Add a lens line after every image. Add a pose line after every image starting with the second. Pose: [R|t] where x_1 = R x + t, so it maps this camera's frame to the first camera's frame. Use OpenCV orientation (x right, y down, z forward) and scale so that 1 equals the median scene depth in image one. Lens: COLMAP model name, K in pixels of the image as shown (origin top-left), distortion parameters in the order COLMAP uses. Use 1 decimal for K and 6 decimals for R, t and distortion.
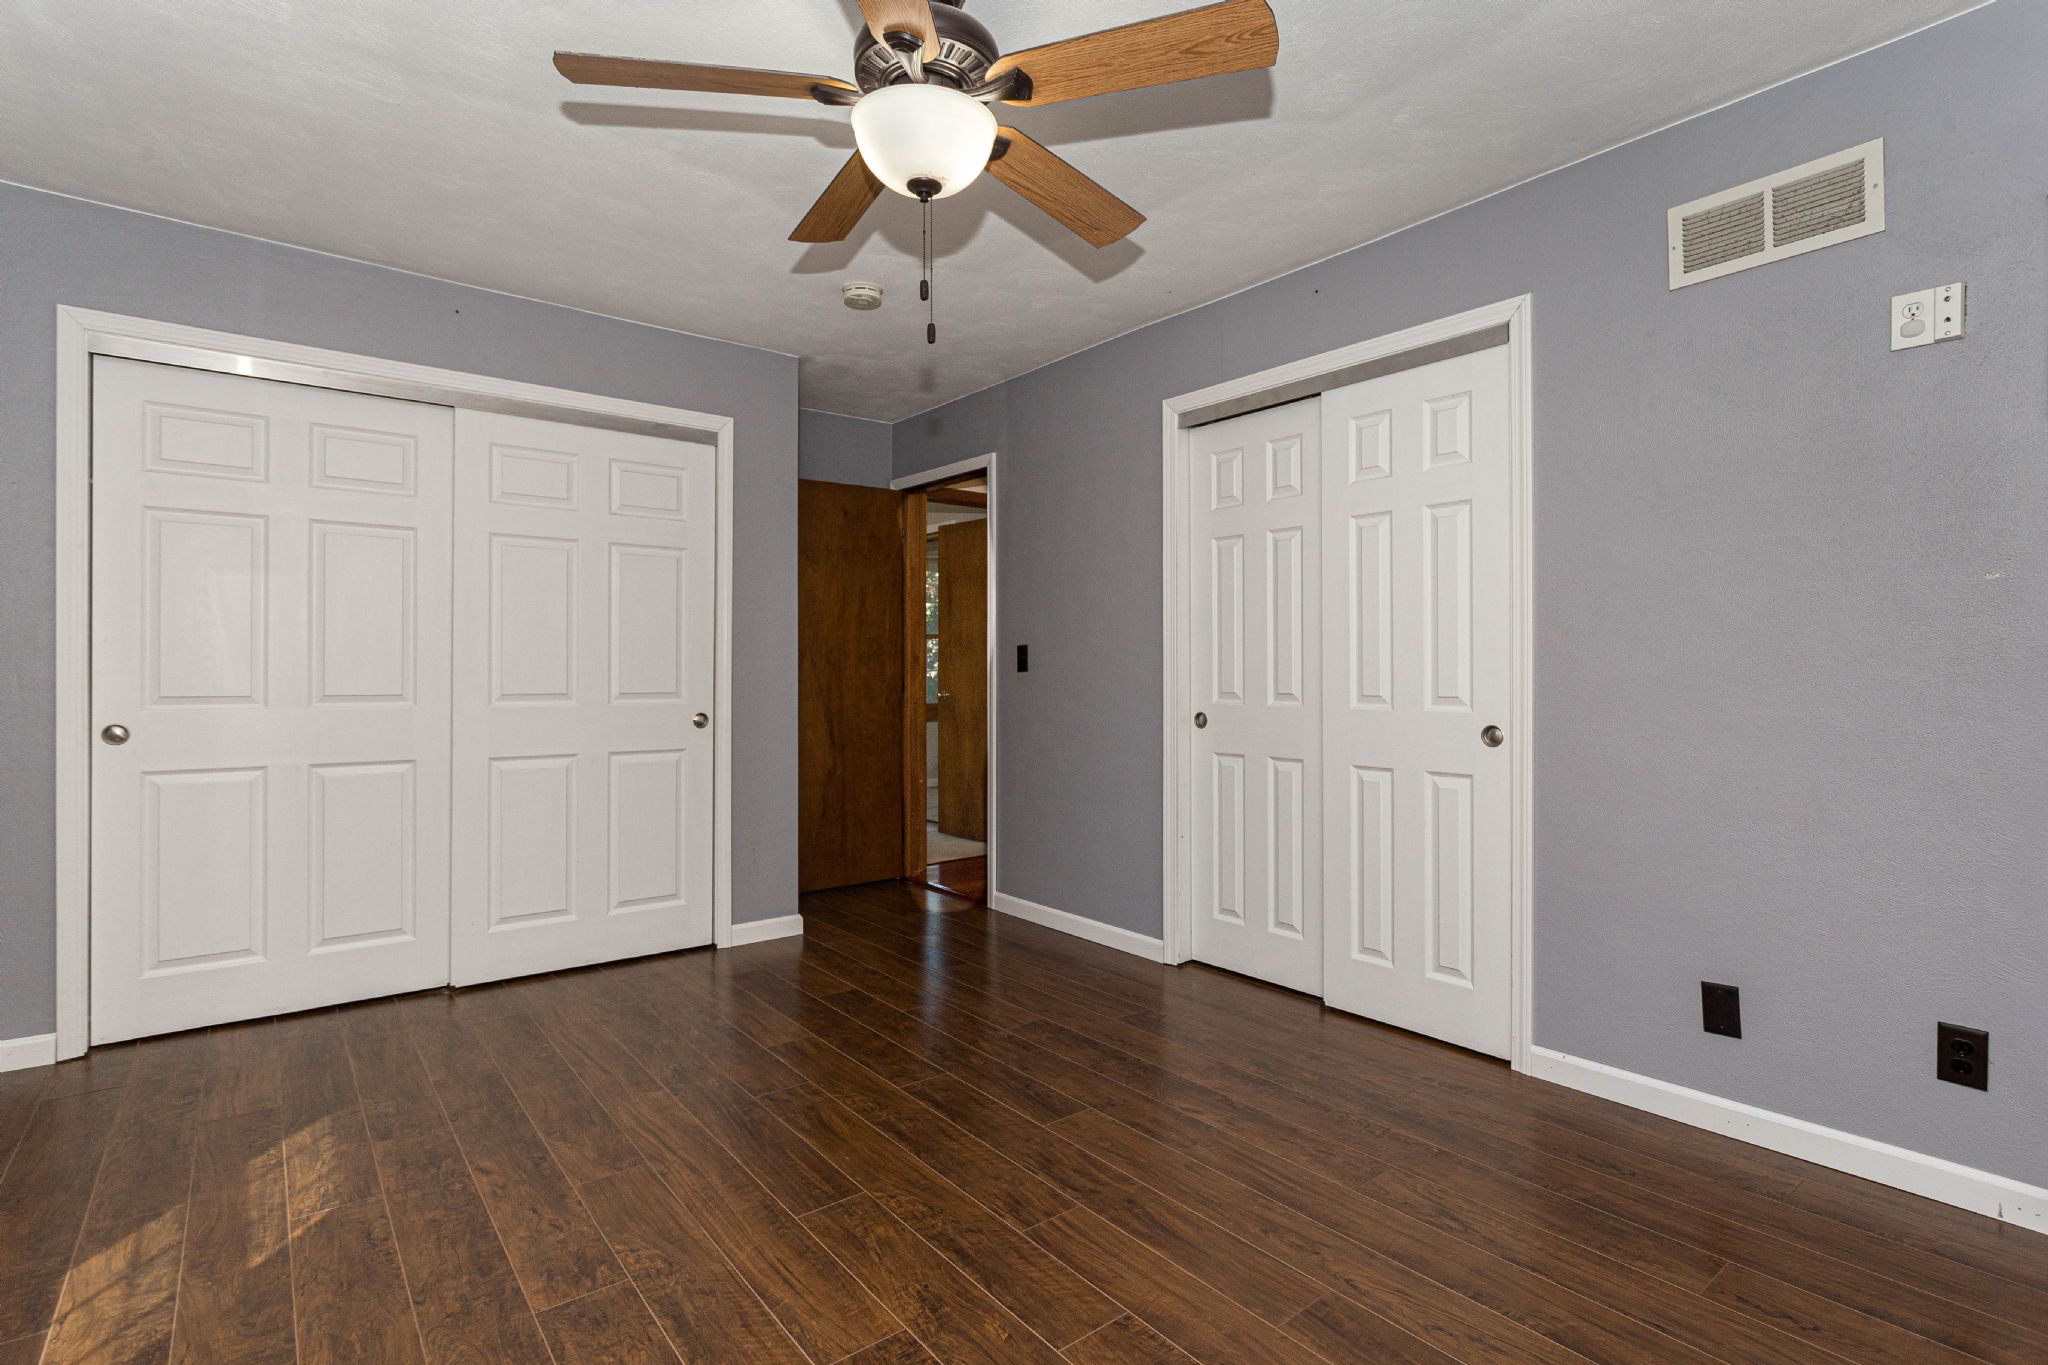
lens RADIAL K [[985.8, 0, 1030.0], [0, 985.8, 676.9], [0, 0, 1]] dist [0.001970, 0.000453]
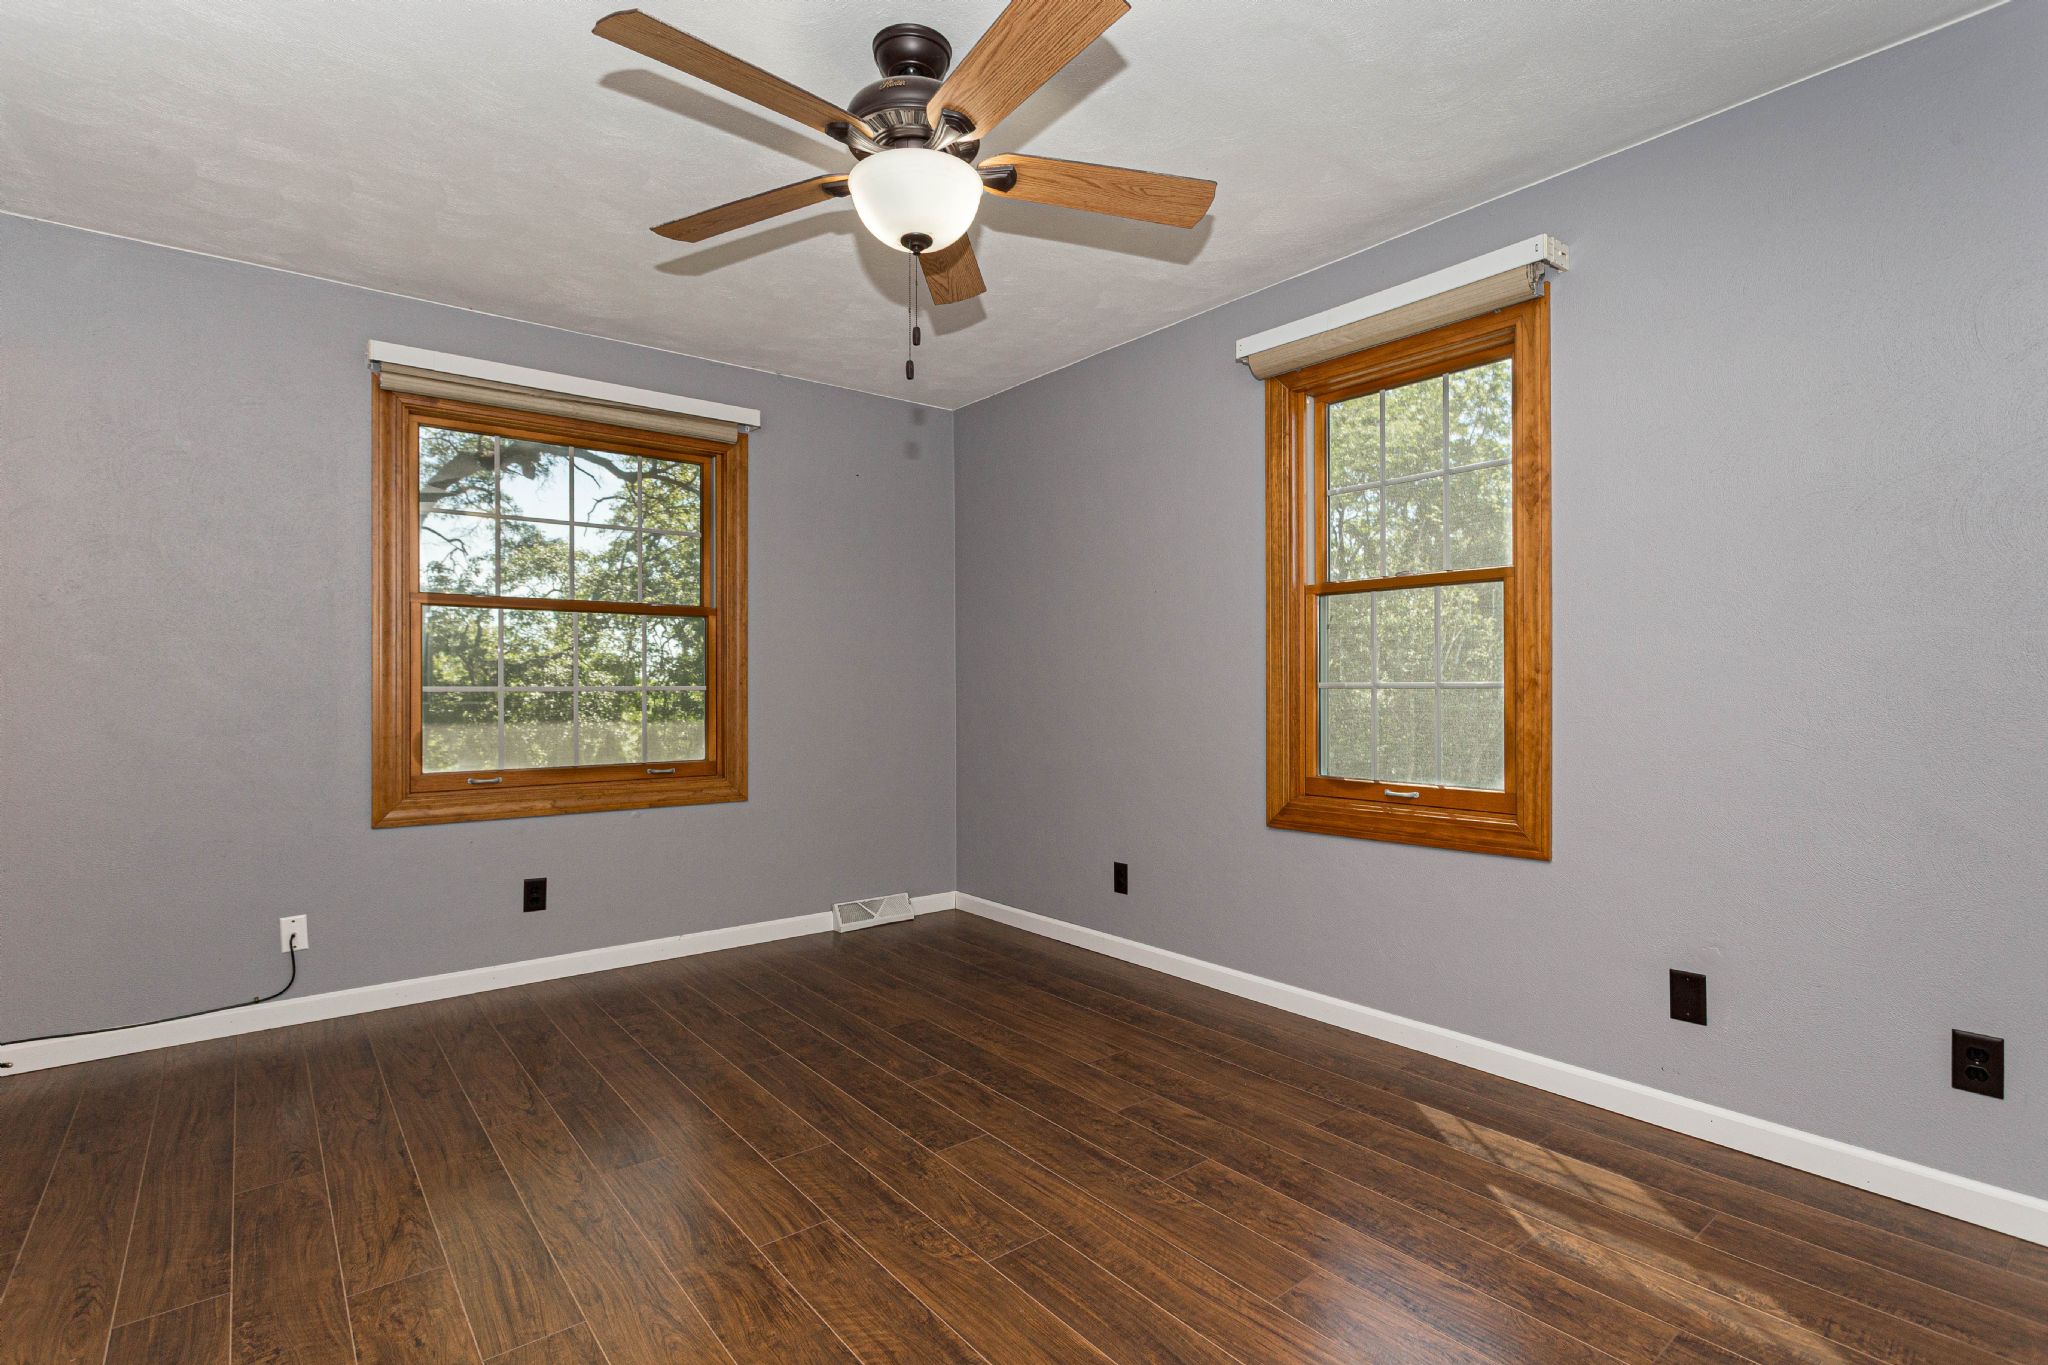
lens RADIAL K [[985.8, 0, 1030.0], [0, 985.8, 676.9], [0, 0, 1]] dist [0.001970, 0.000453]
pose [[-0.999951, 0.006304, -0.007625, -0.218372], [0.006321, 0.999978, -0.002200, -0.012916], [0.007611, -0.002248, -0.999969, 2.056129]]
